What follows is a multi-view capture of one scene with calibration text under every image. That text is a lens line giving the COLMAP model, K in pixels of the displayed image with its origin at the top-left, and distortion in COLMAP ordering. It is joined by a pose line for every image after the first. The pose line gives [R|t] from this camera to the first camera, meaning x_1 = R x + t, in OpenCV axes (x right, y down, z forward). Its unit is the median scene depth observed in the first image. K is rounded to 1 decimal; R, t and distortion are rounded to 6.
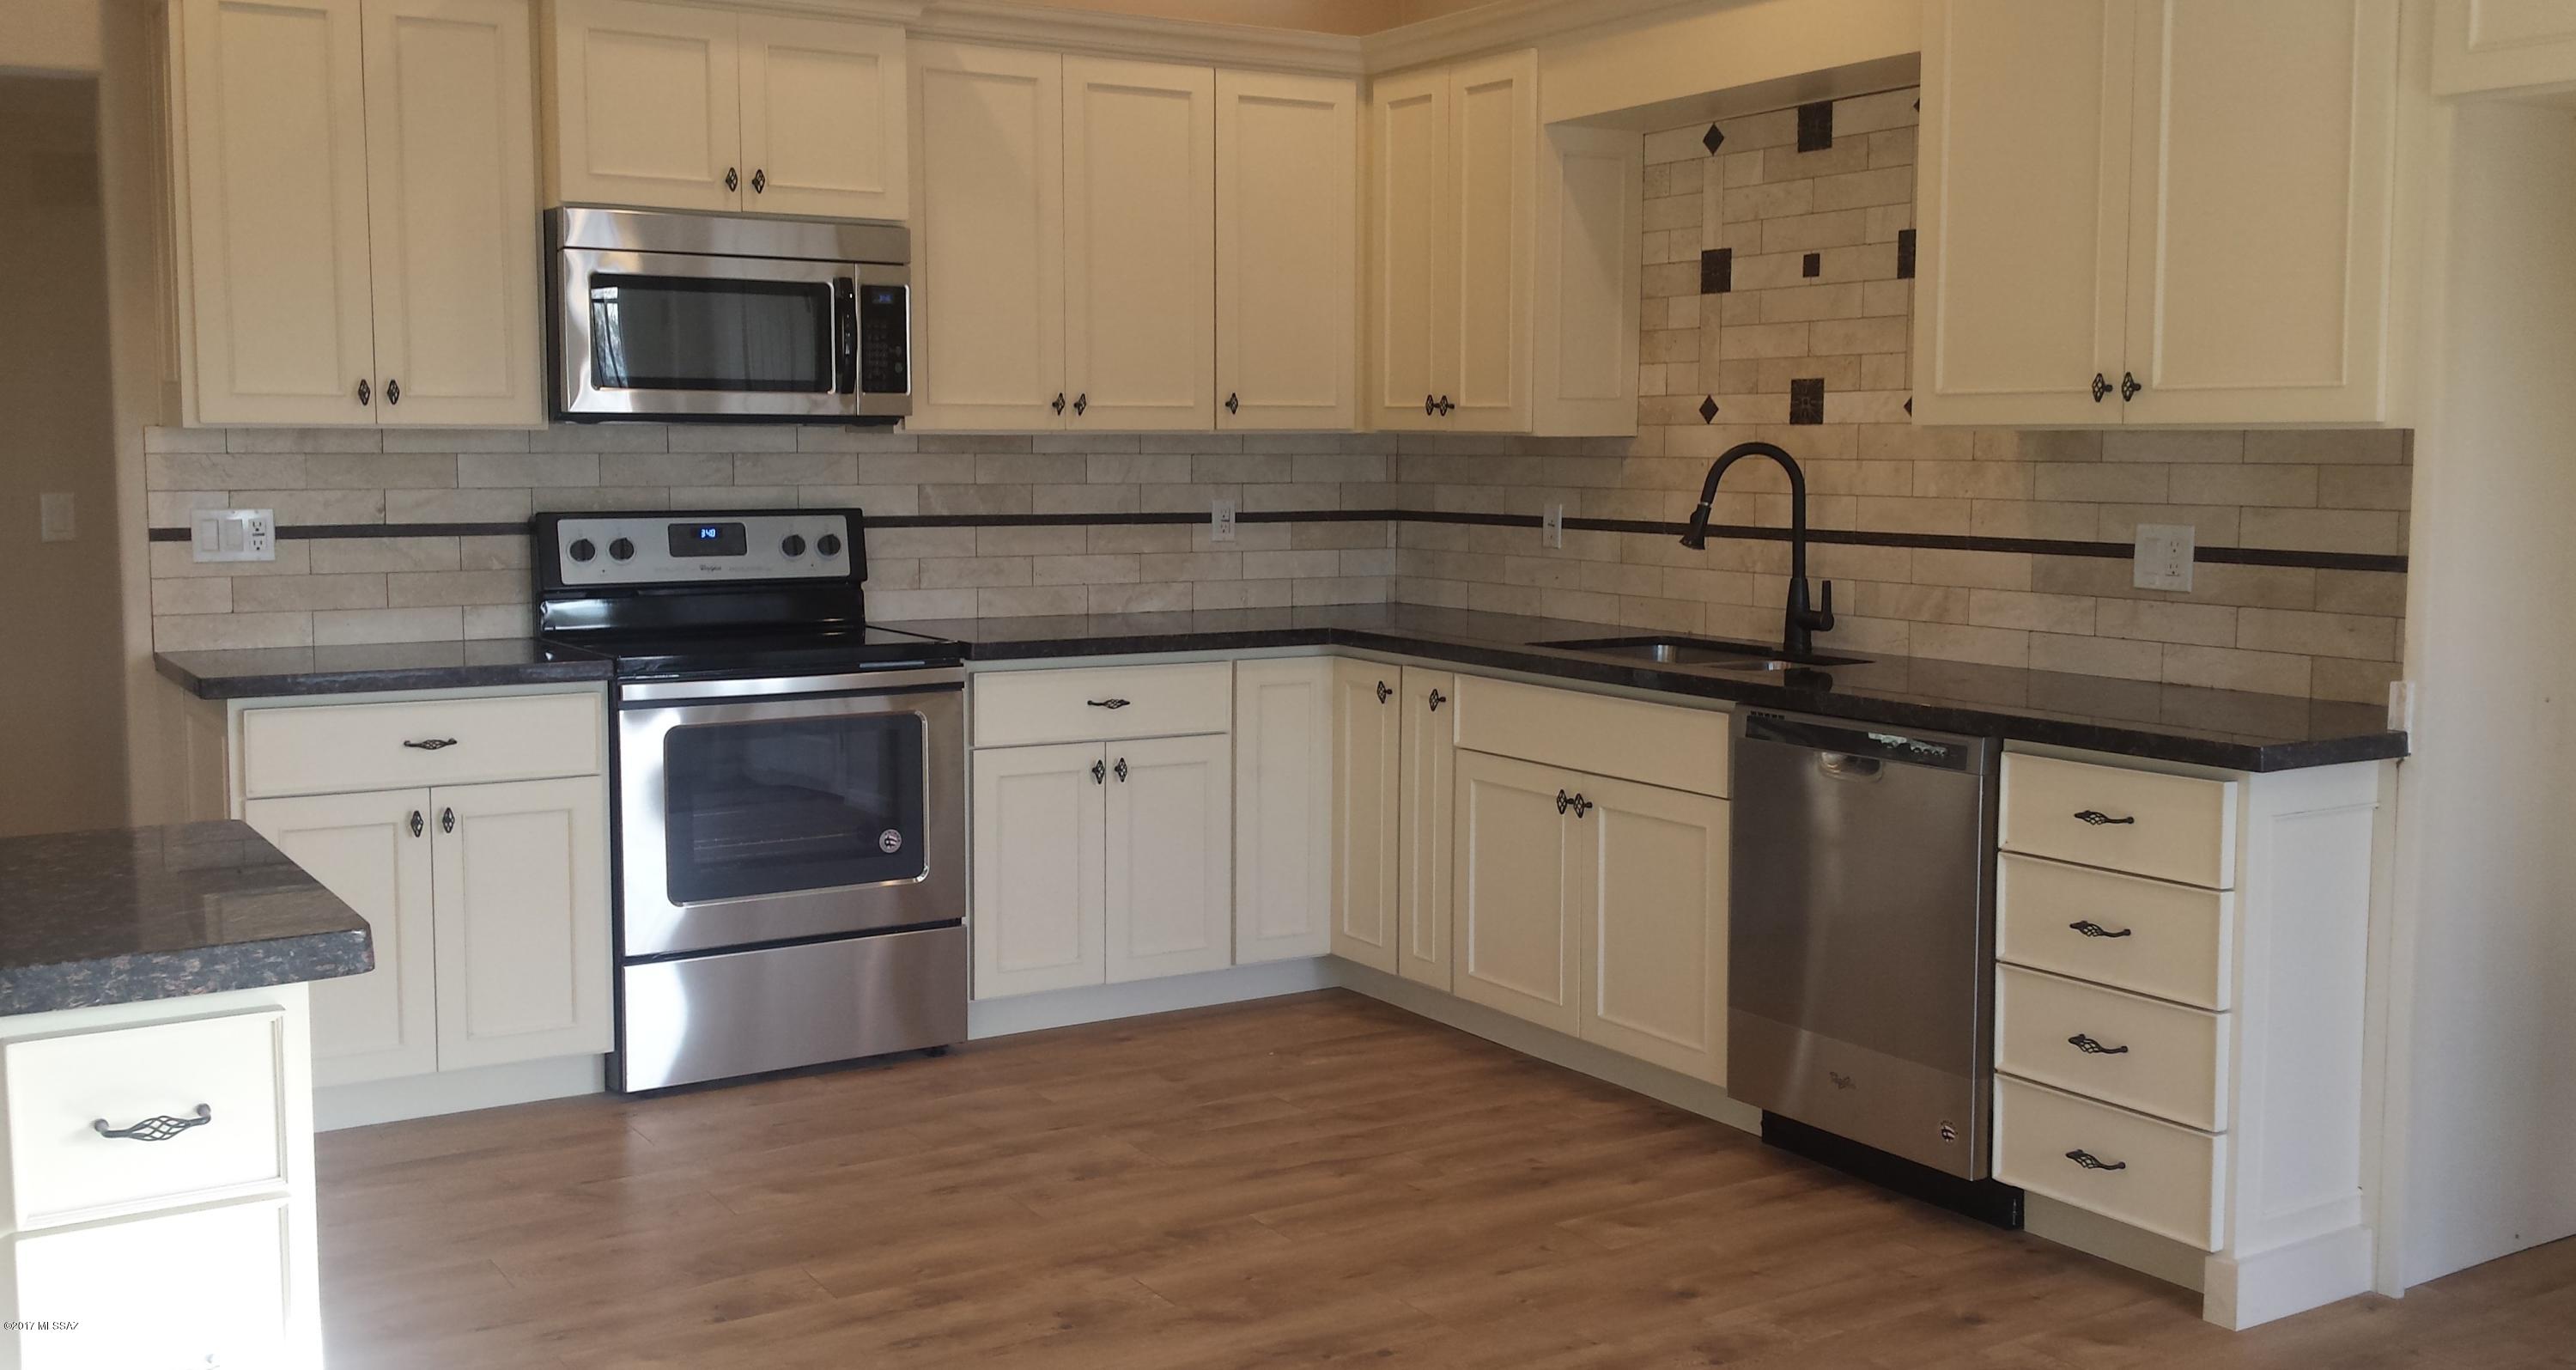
lens RADIAL K [[2361.4, 0, 1281.7], [0, 2361.4, 683.4], [0, 0, 1]] dist [0.054328, -0.029541]
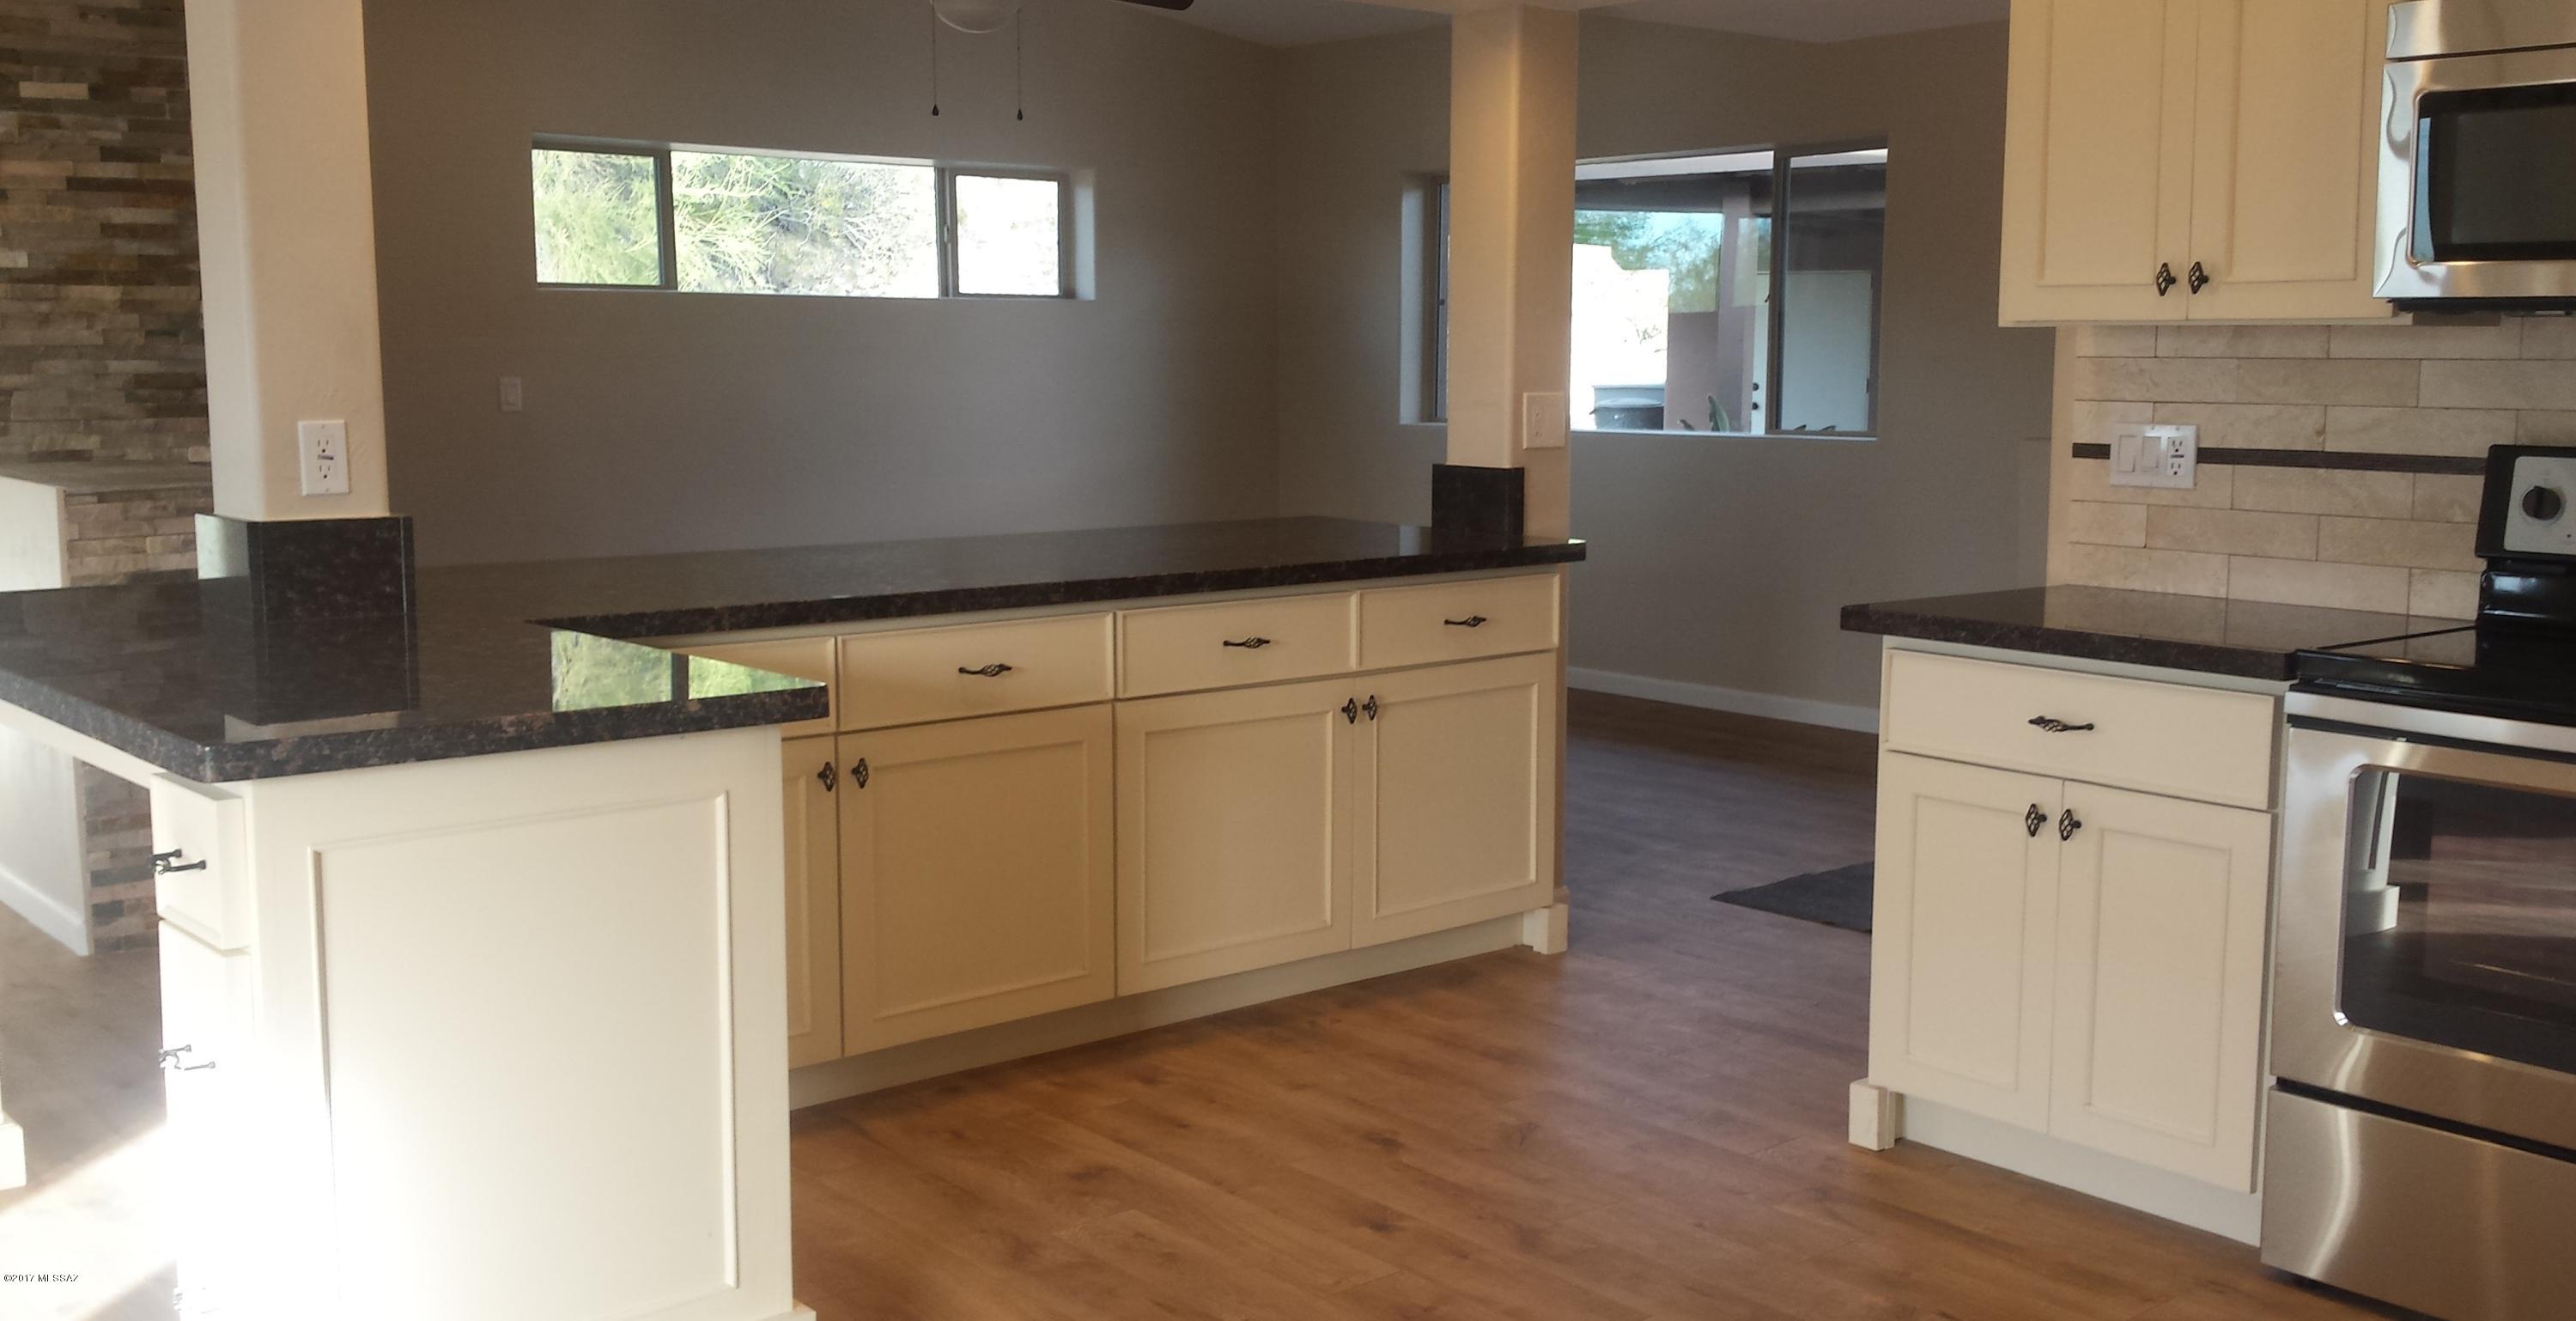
lens RADIAL K [[2357.4, 0, 1229.2], [0, 2357.4, 653.5], [0, 0, 1]] dist [0.008063, 0.000000]
pose [[0.107540, 0.126980, -0.986058, 0.341067], [-0.103624, 0.987840, 0.115908, -0.053930], [0.988786, 0.089714, 0.119390, 0.564994]]
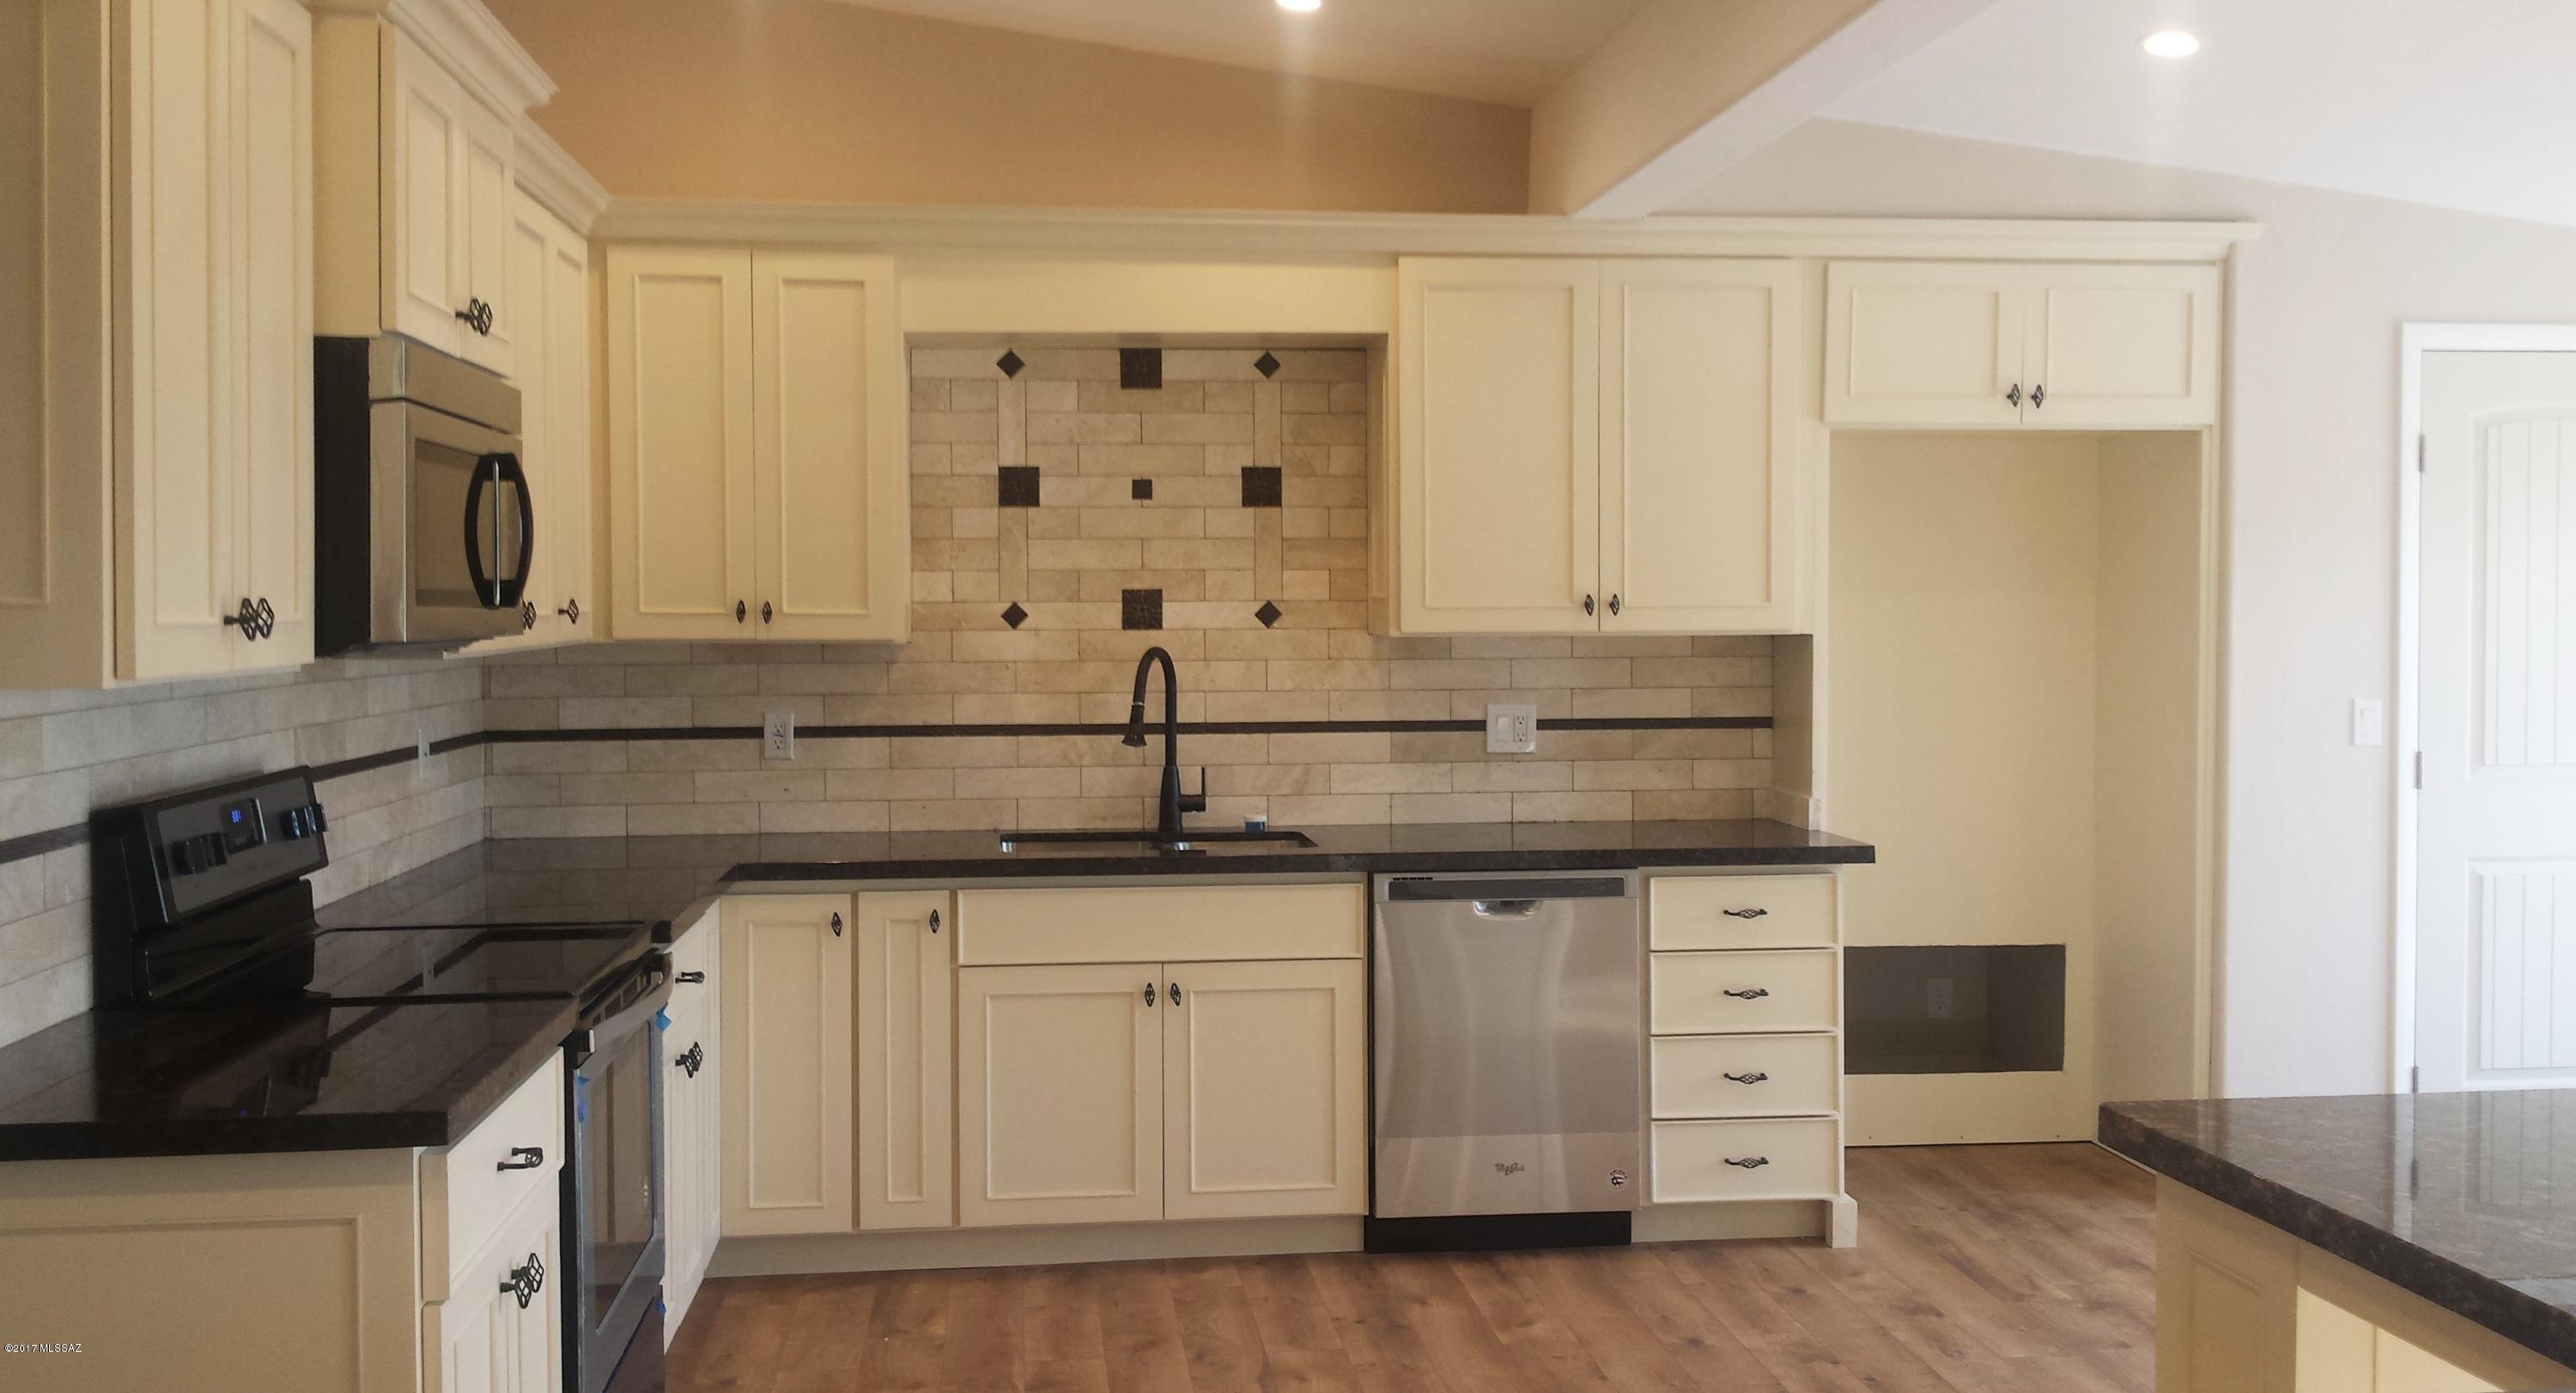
lens RADIAL K [[2346.2, 0, 1289.8], [0, 2346.2, 683.8], [0, 0, 1]] dist [0.067705, -0.099202]
pose [[0.421792, -0.036295, 0.905966, -0.756001], [0.098131, 0.995156, -0.005819, -0.071049], [-0.901367, 0.091358, 0.423311, 0.473229]]
